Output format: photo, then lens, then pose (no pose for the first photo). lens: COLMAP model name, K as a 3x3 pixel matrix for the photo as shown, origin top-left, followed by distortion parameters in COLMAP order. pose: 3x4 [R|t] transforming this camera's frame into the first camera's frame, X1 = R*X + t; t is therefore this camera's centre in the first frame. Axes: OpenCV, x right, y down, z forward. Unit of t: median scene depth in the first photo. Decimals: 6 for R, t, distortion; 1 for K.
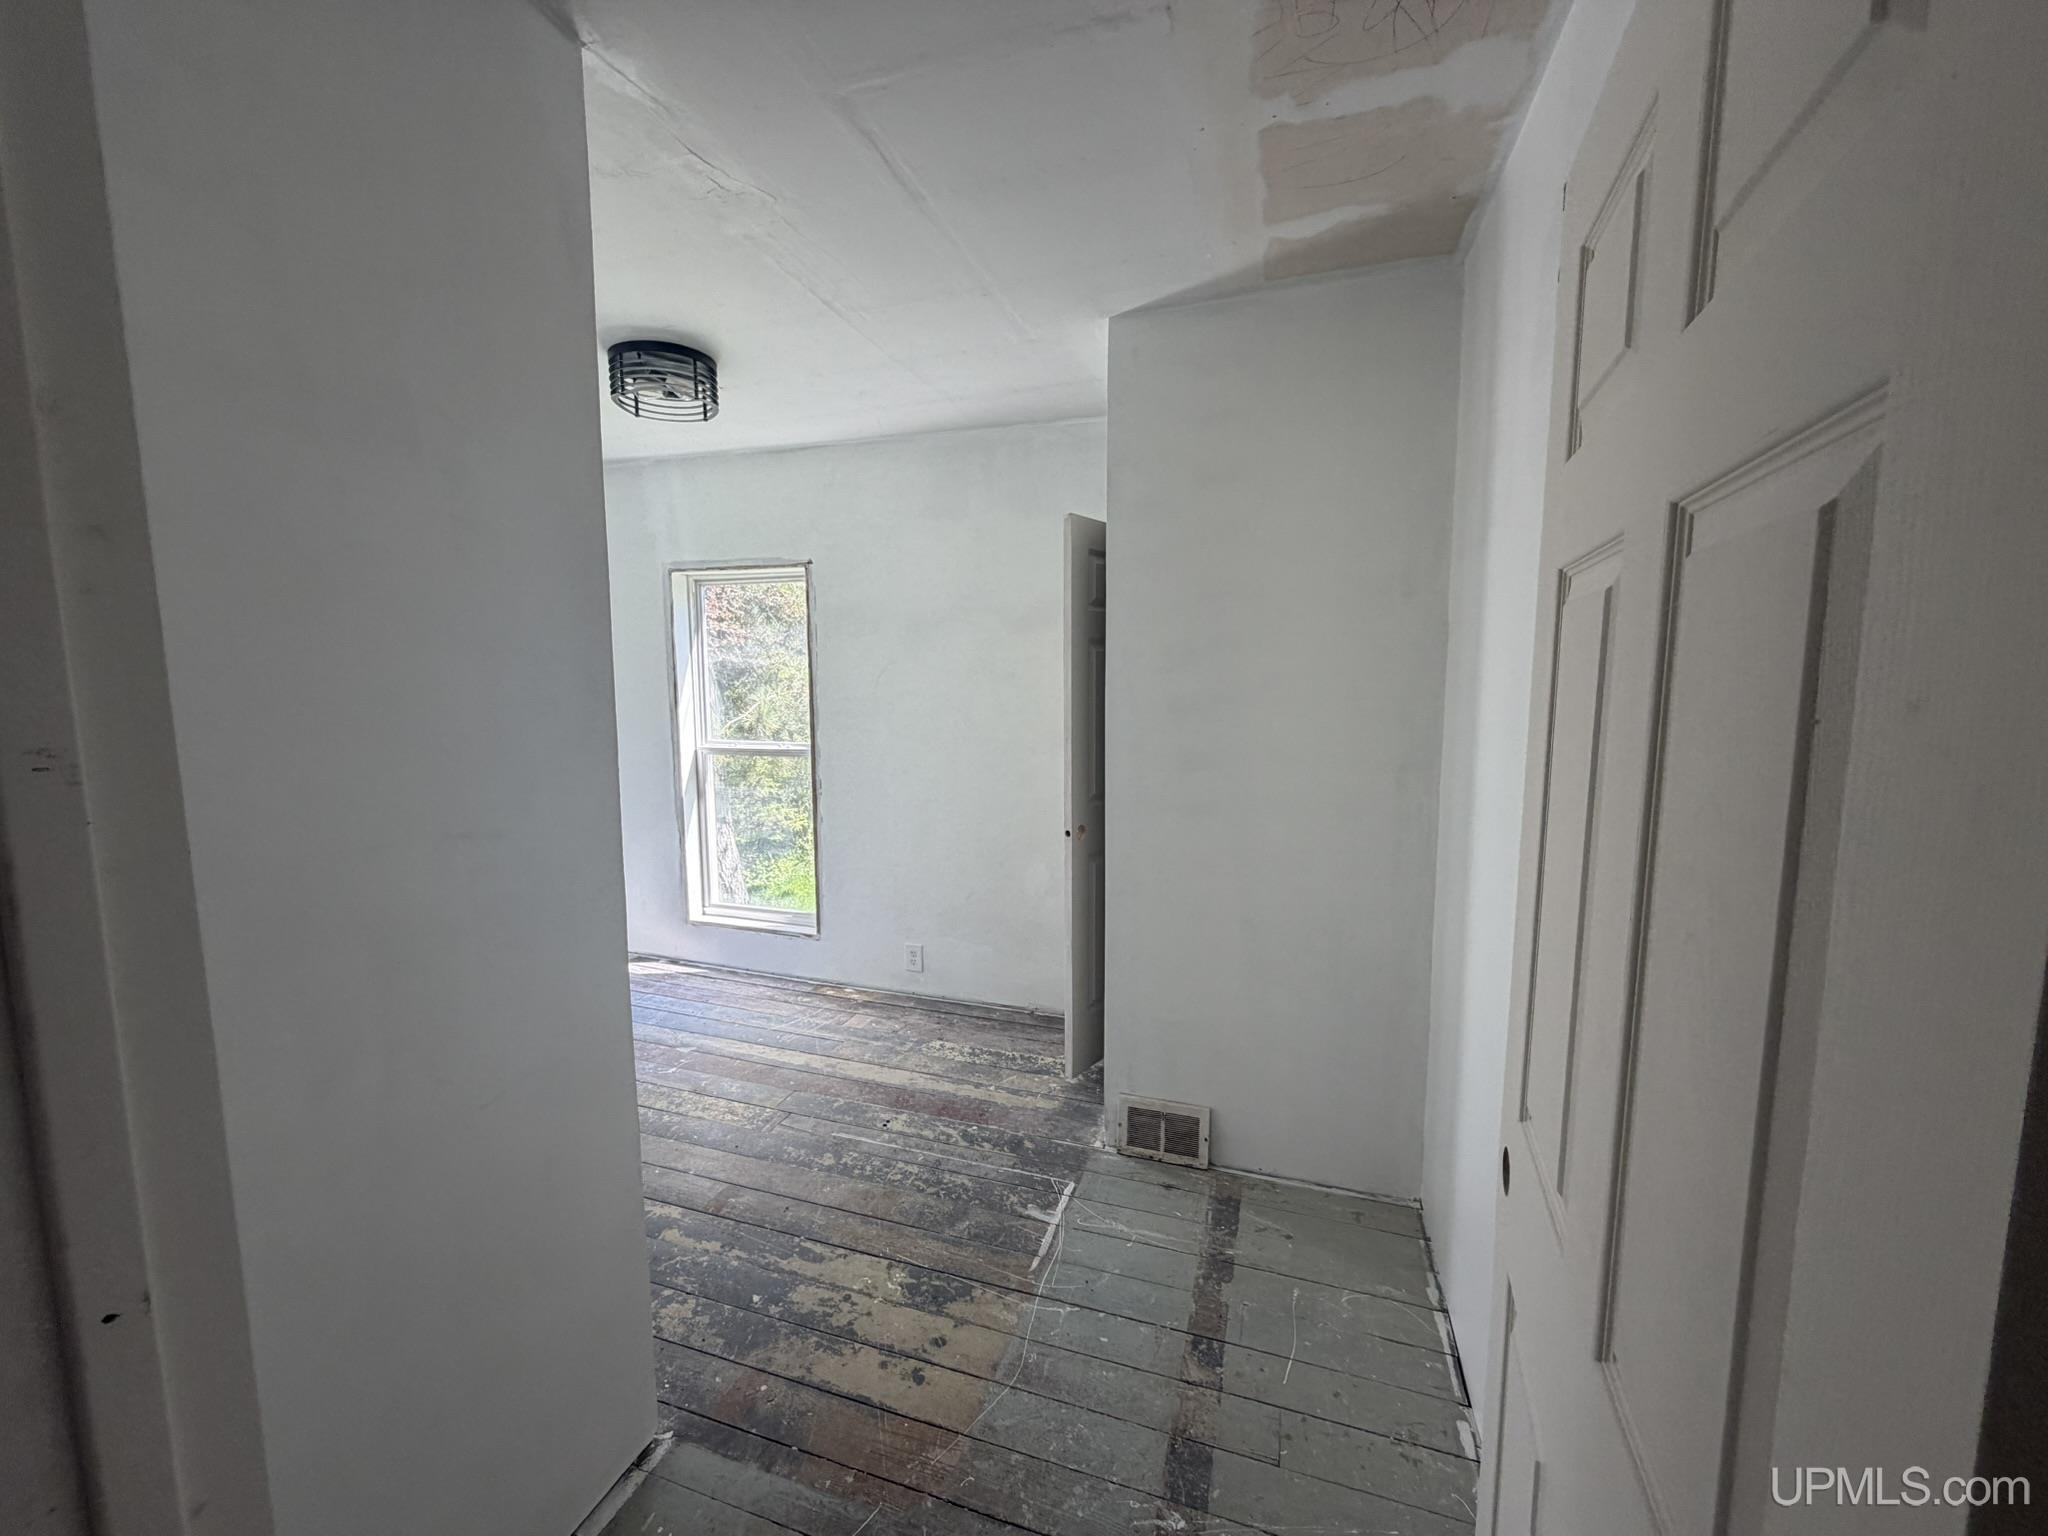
lens RADIAL K [[814.0, 0, 1024.0], [0, 814.0, 768.0], [0, 0, 1]] dist [0.000511, 0.000325]
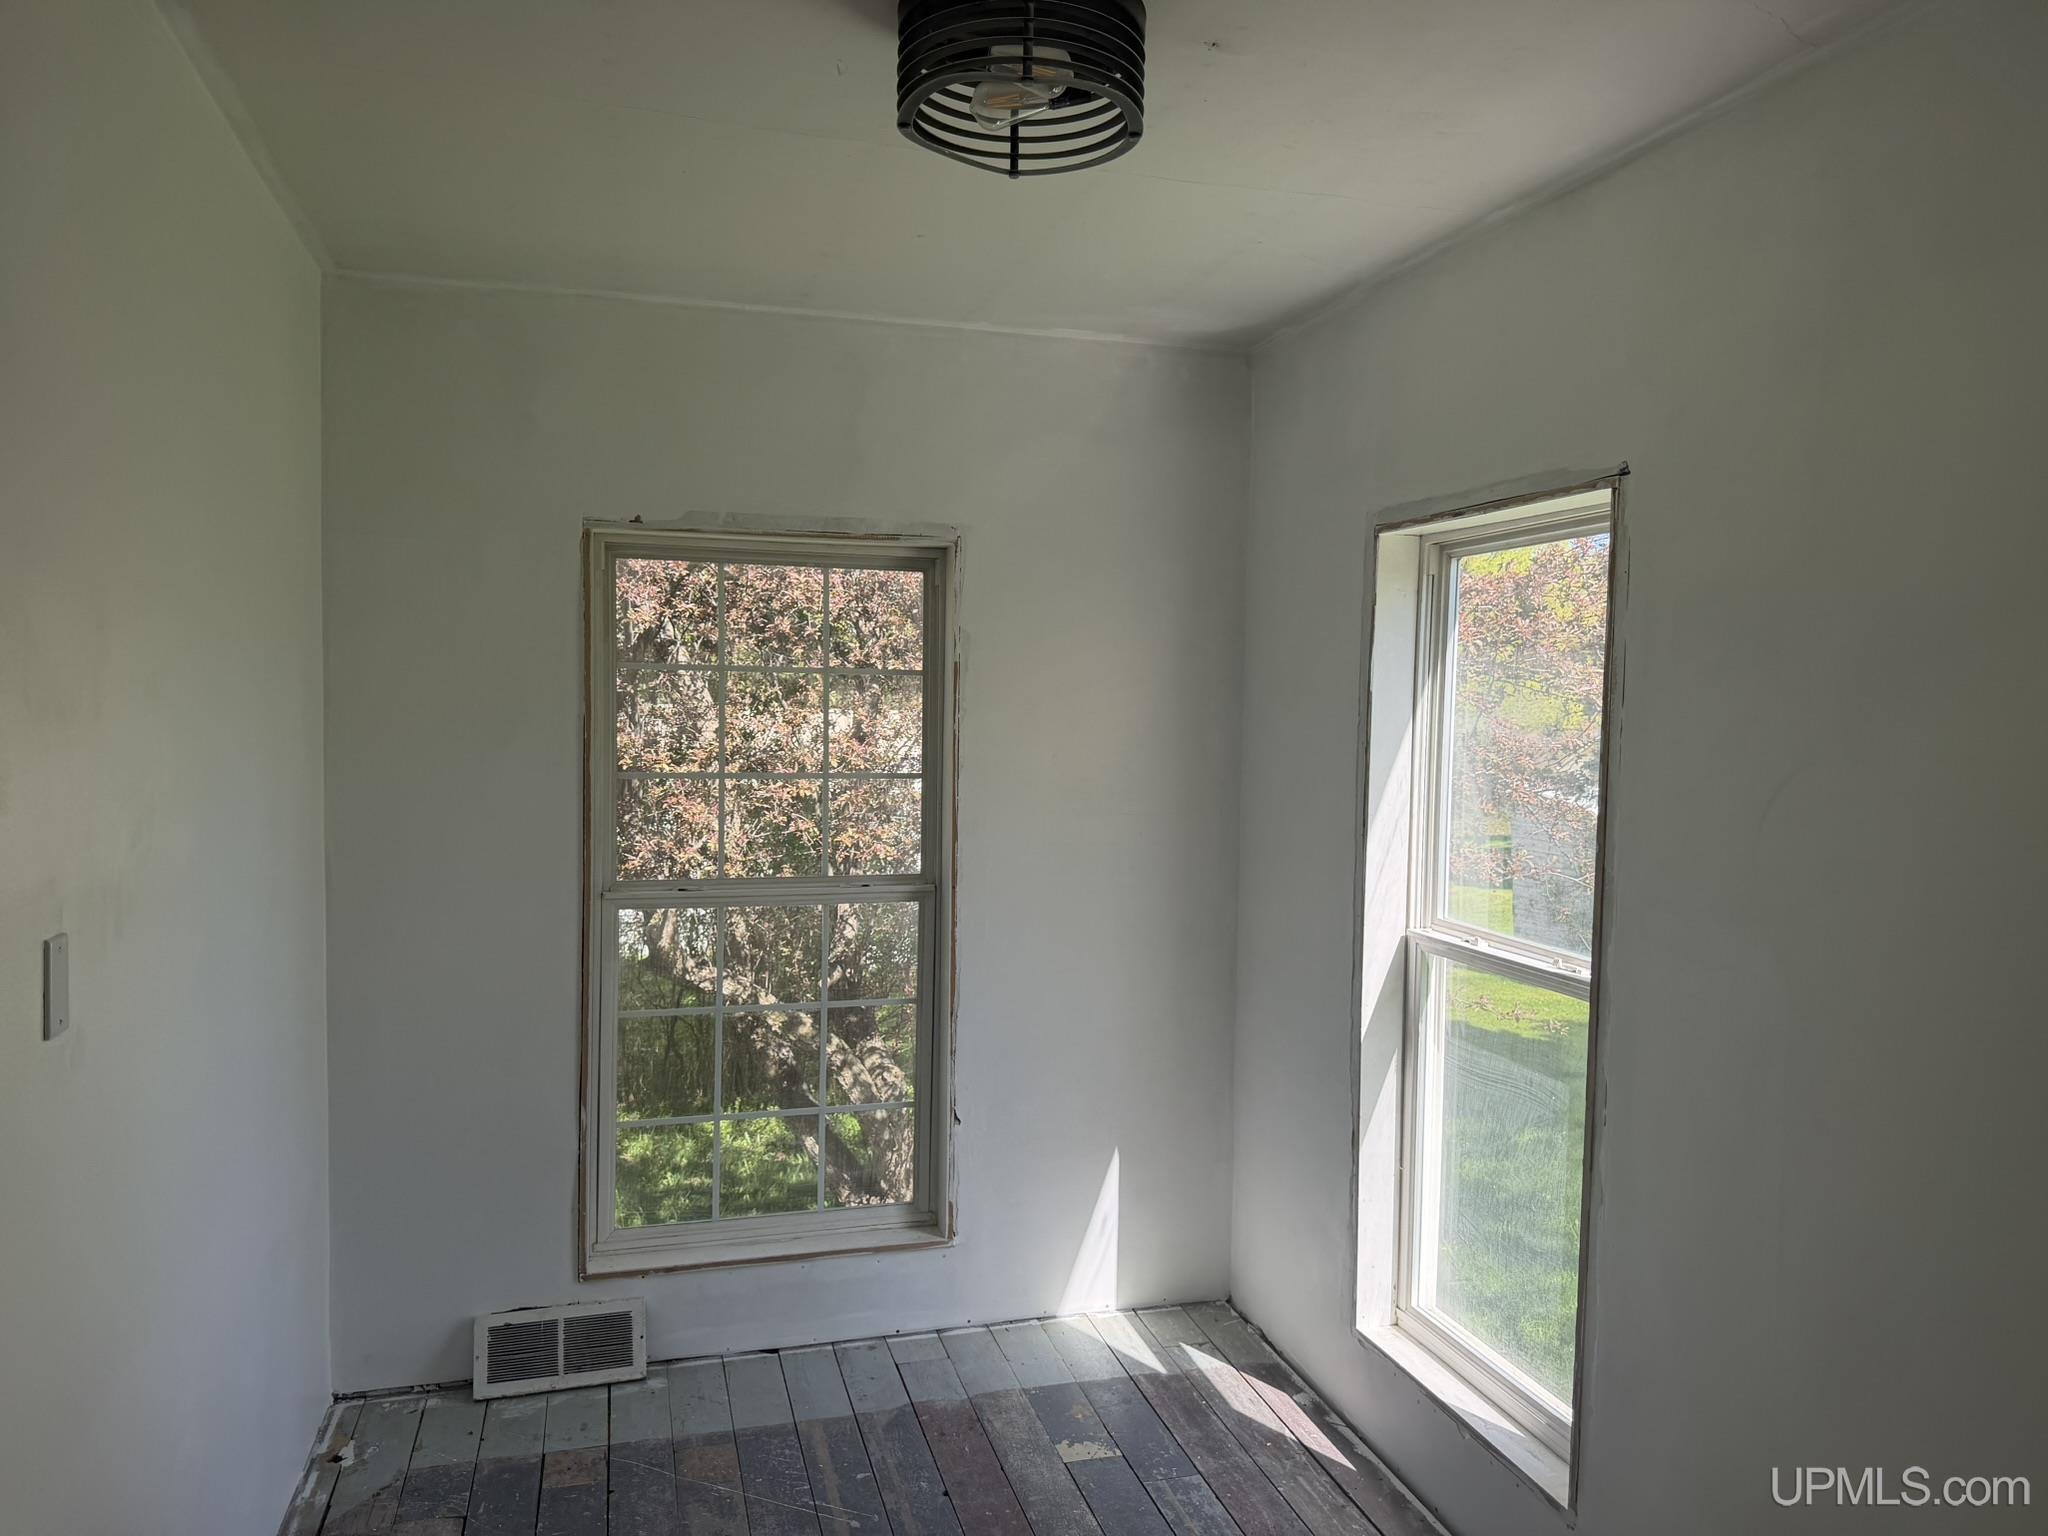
lens RADIAL K [[1435.2, 0, 1025.8], [0, 1435.2, 773.1], [0, 0, 1]] dist [0.105275, -0.139758]
pose [[0.570110, 0.056846, -0.819600, 0.116419], [-0.116875, 0.993069, -0.012420, -0.081240], [0.813213, 0.102872, 0.572802, 0.425724]]
